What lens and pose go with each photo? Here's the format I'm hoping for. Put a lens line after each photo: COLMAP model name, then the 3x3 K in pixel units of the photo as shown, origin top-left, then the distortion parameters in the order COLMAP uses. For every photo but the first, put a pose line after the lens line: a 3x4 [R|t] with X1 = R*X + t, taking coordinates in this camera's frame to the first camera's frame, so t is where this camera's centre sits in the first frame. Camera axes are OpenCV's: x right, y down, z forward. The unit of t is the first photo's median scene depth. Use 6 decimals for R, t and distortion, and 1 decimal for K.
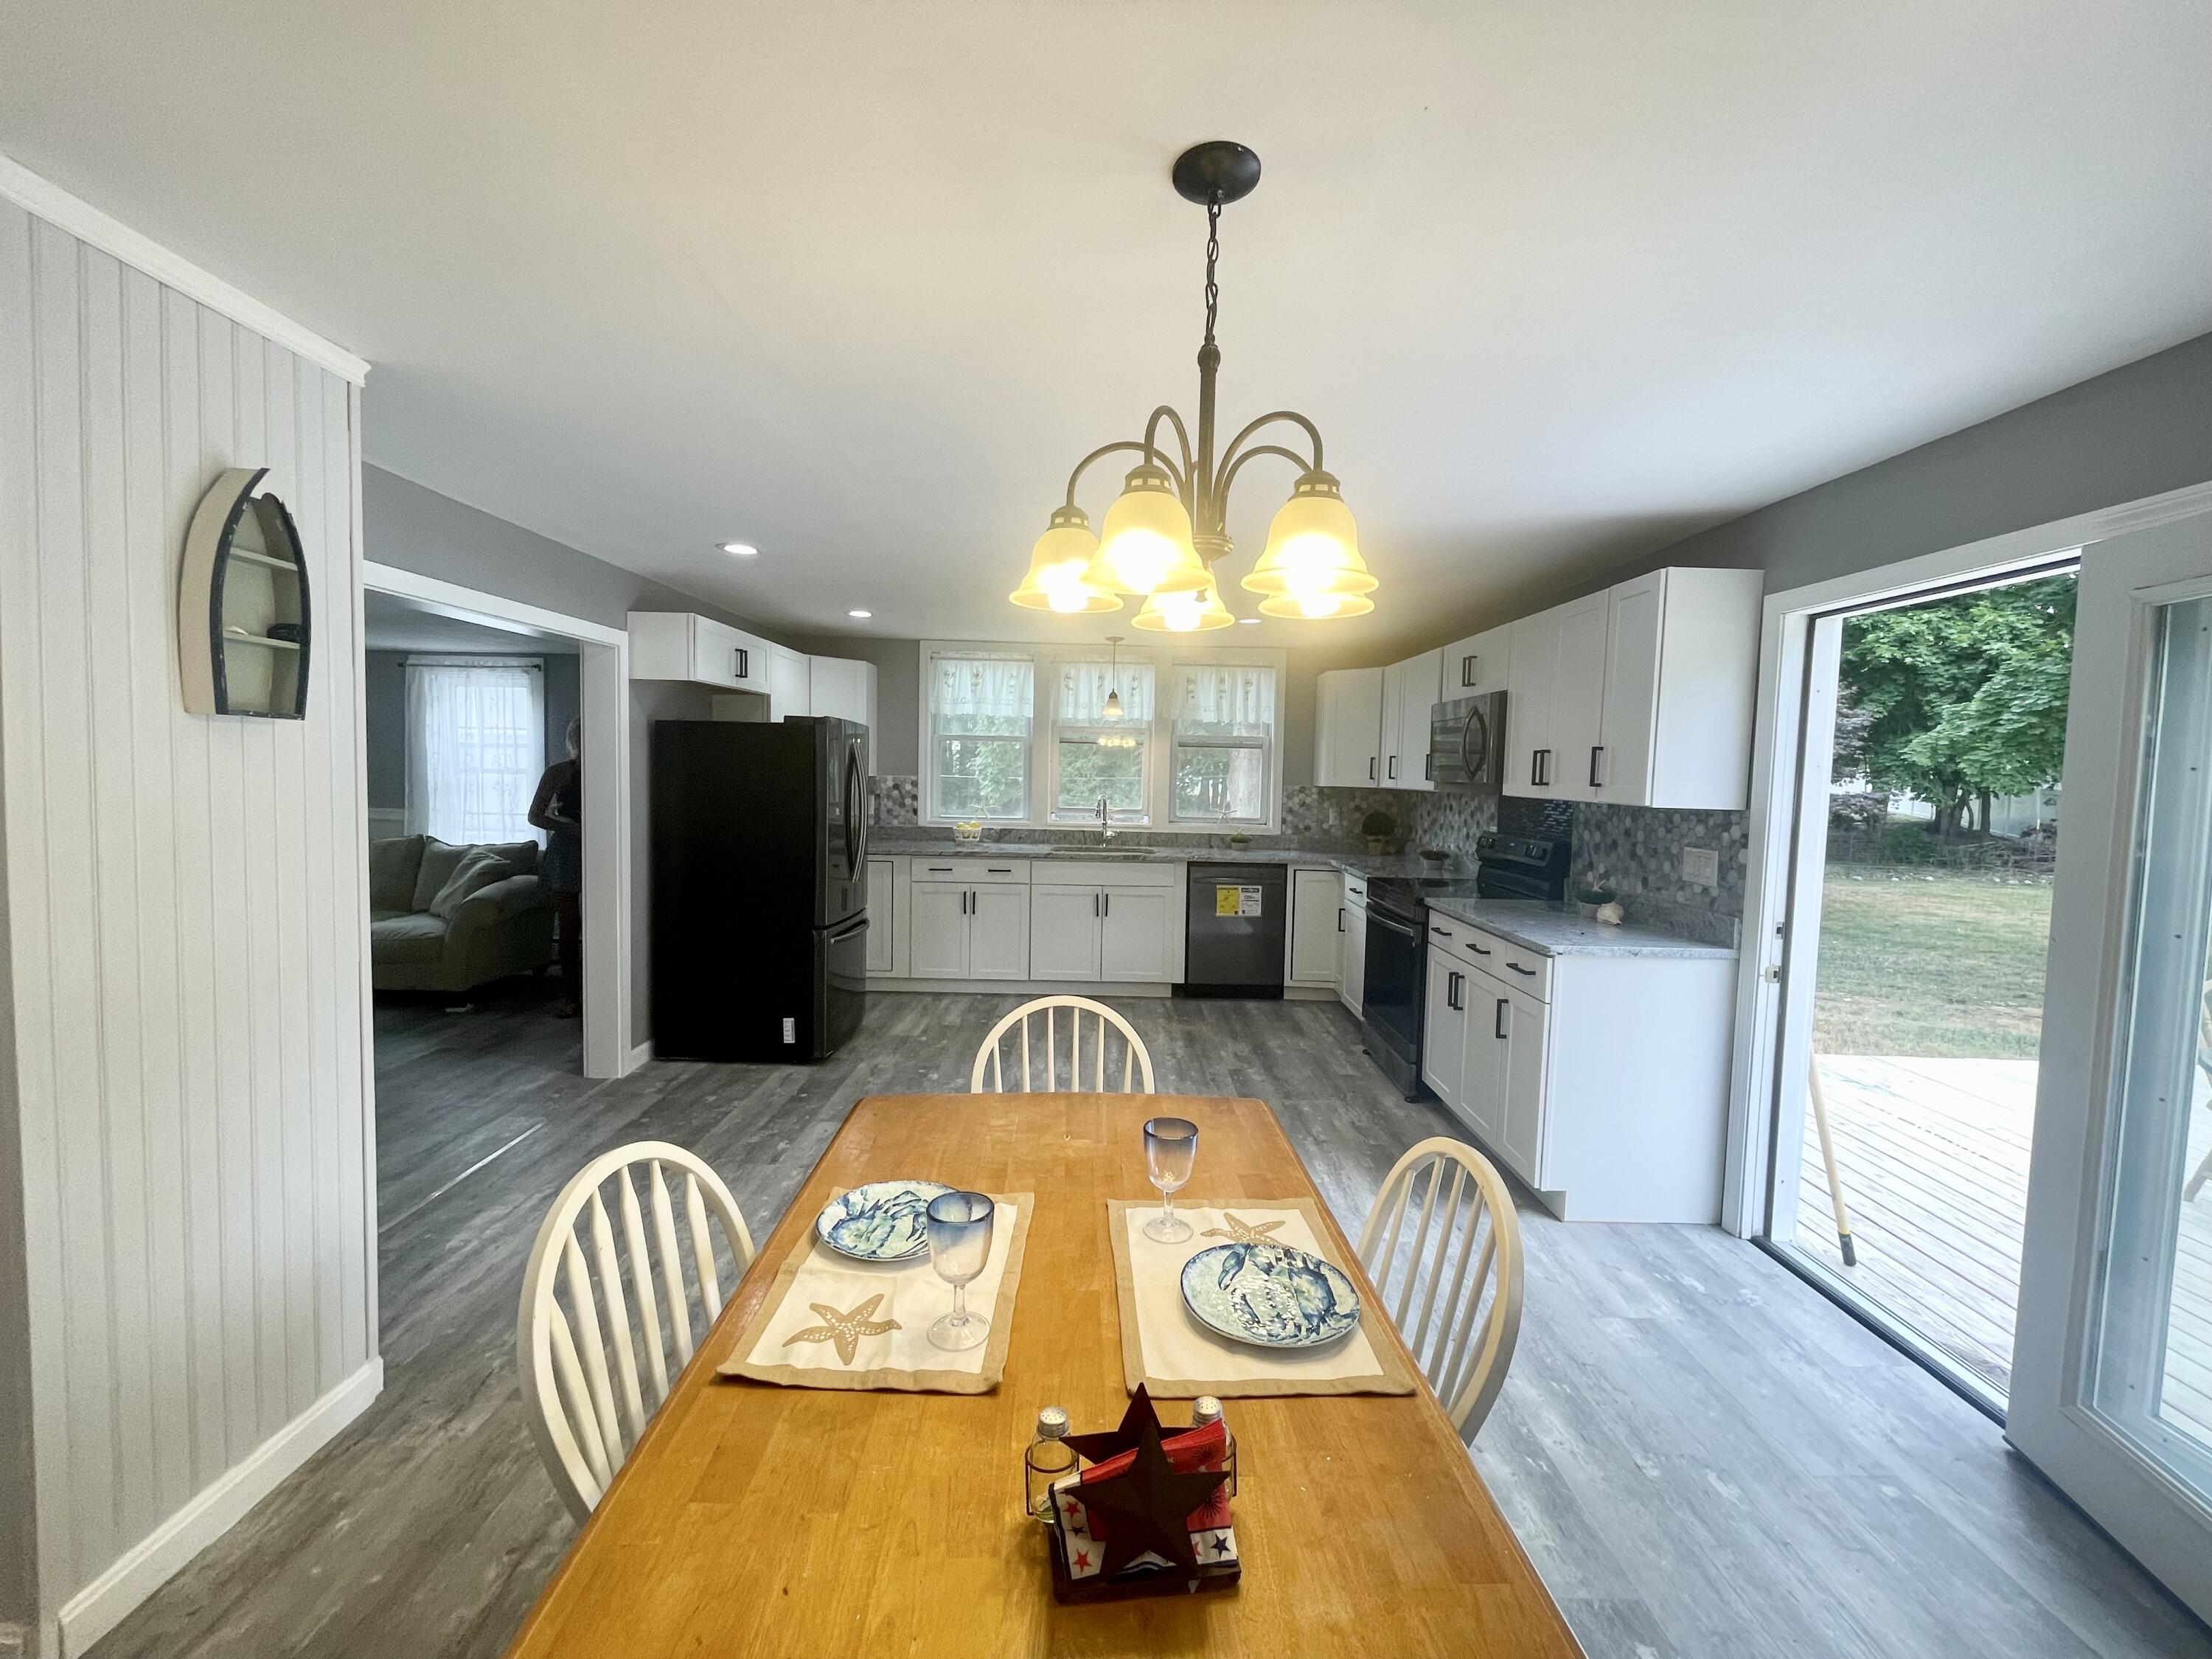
lens RADIAL K [[901.4, 0, 1093.7], [0, 901.4, 817.9], [0, 0, 1]] dist [-0.004616, 0.000318]
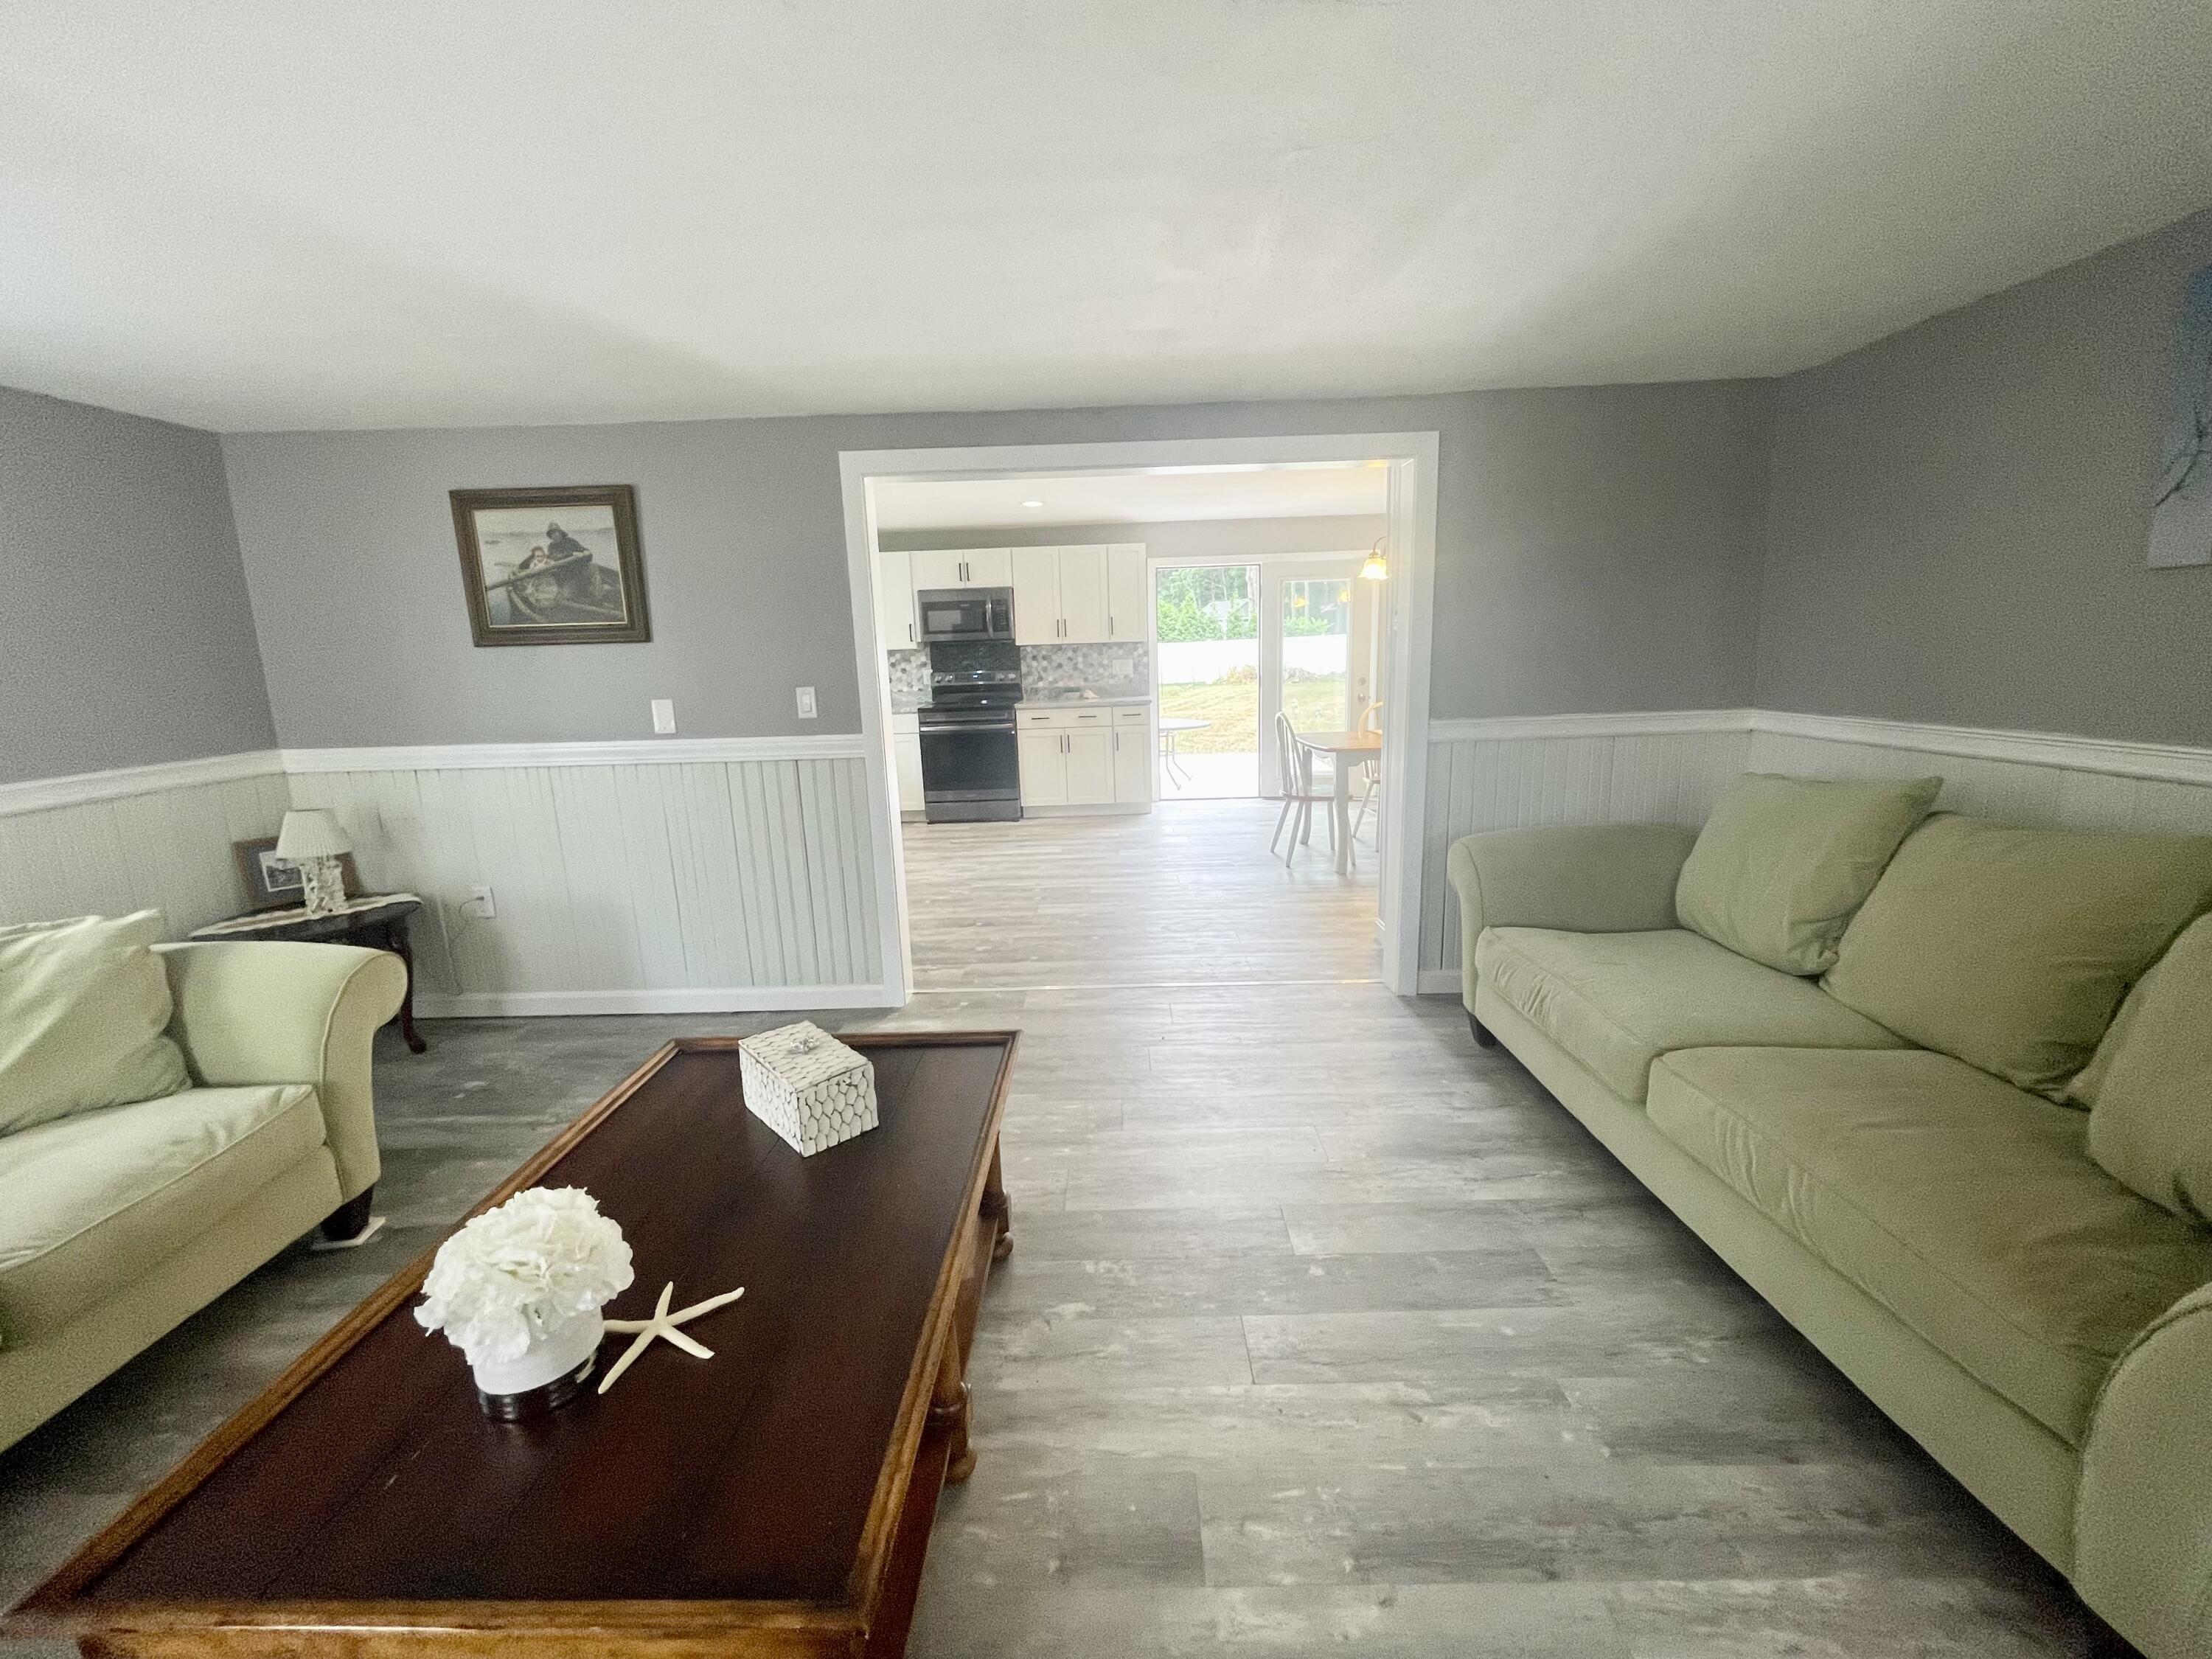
lens RADIAL K [[893.2, 0, 1106.0], [0, 893.2, 829.5], [0, 0, 1]] dist [-0.007469, 0.000260]
pose [[0.001117, -0.221483, 0.975164, -0.945059], [0.089603, 0.971264, 0.220494, -0.029887], [-0.995977, 0.087131, 0.020930, 0.543706]]
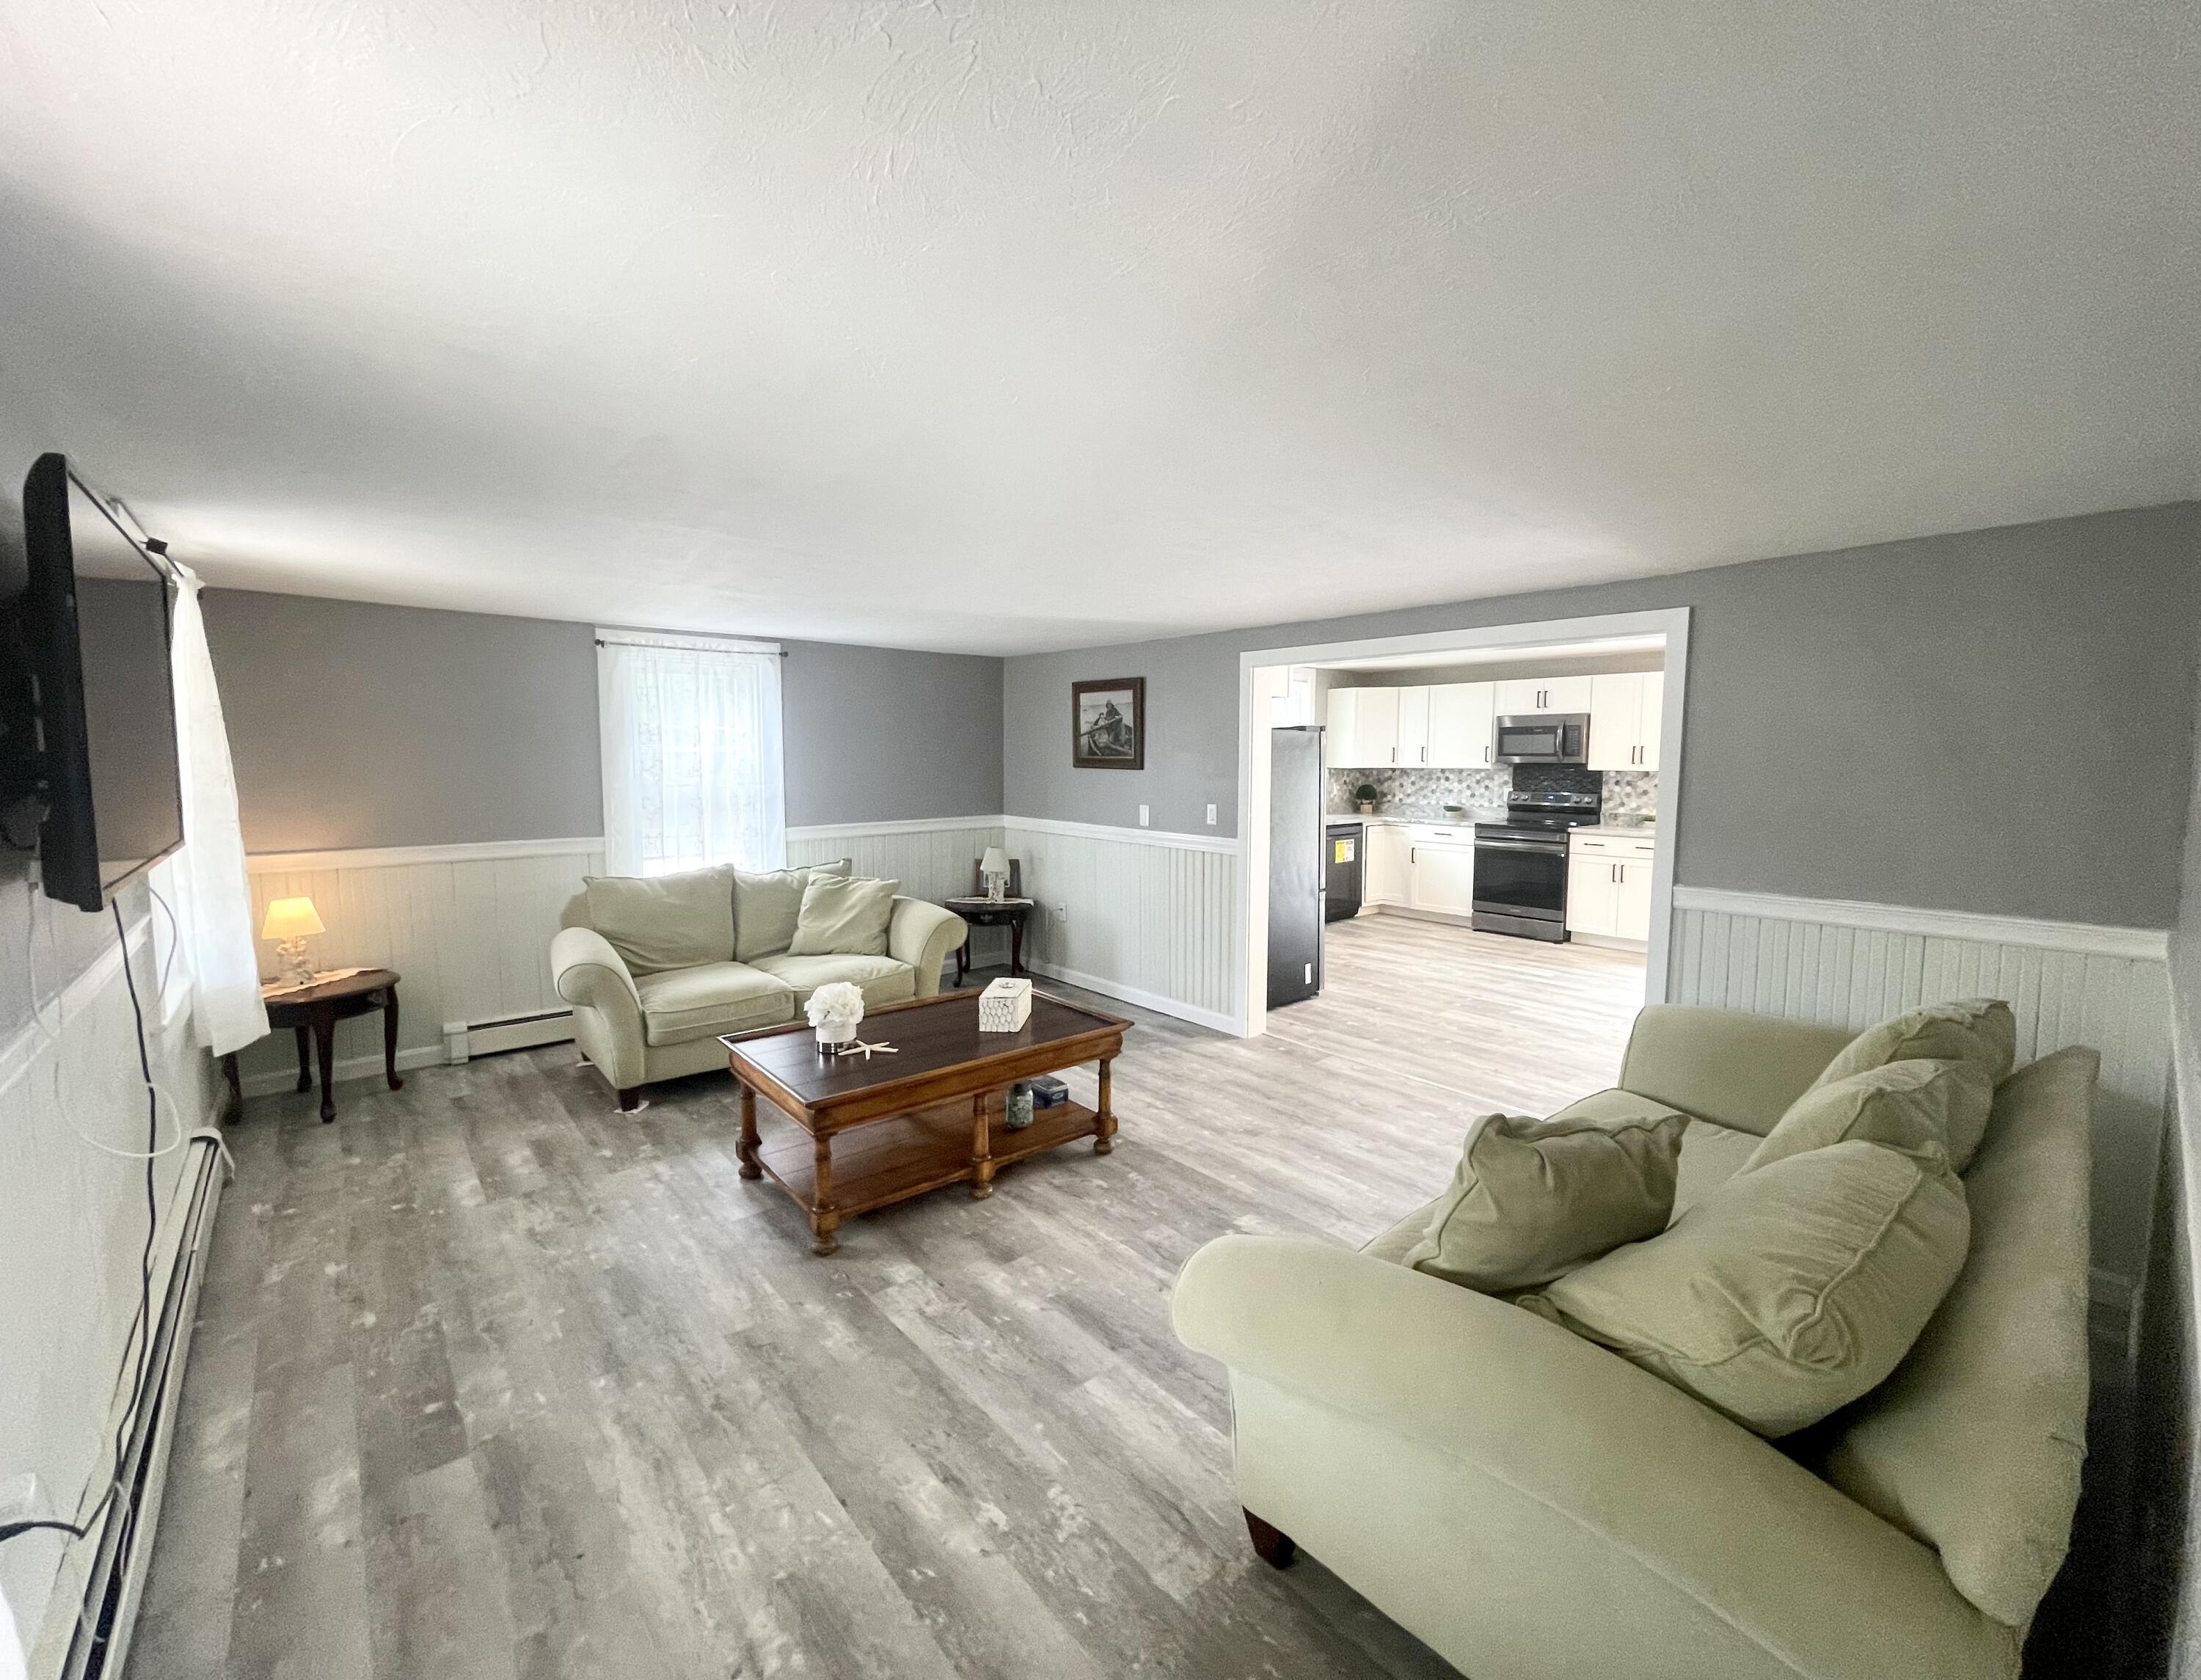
lens RADIAL K [[914.4, 0, 1115.0], [0, 914.4, 834.6], [0, 0, 1]] dist [-0.000670, -0.000045]
pose [[0.745914, -0.079886, 0.661234, -1.015471], [0.051547, 0.996727, 0.062269, -0.039662], [-0.664045, -0.012363, 0.747591, 0.162026]]
